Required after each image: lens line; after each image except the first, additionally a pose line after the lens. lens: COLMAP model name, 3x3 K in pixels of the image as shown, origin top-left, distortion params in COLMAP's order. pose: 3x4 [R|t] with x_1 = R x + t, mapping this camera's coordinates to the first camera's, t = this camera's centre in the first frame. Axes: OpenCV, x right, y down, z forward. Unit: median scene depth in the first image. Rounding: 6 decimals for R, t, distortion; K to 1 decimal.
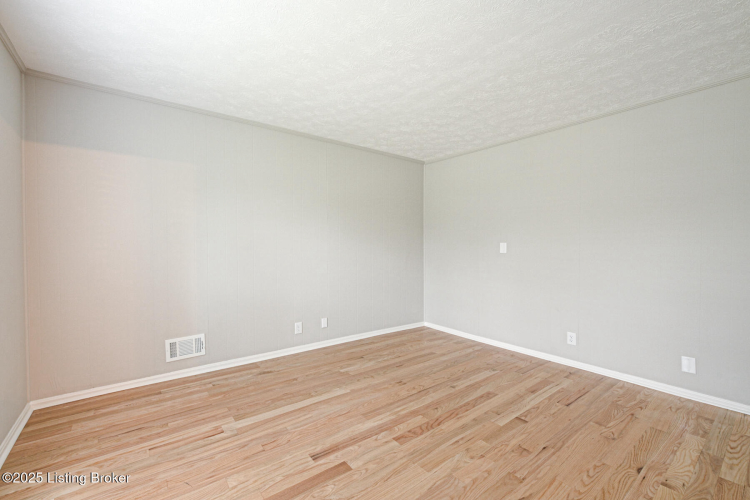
lens RADIAL K [[315.1, 0, 375.0], [0, 315.1, 250.0], [0, 0, 1]] dist [0.001786, 0.000602]
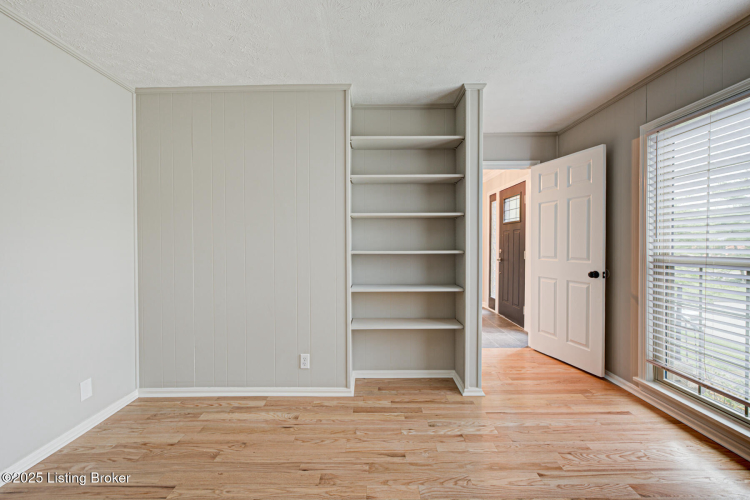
lens RADIAL K [[315.1, 0, 375.0], [0, 315.1, 250.0], [0, 0, 1]] dist [0.001786, 0.000602]
pose [[-0.793666, -0.010158, 0.608268, -0.179566], [0.009959, 0.999510, 0.029687, -0.040187], [-0.608272, 0.029620, -0.793176, 1.580963]]
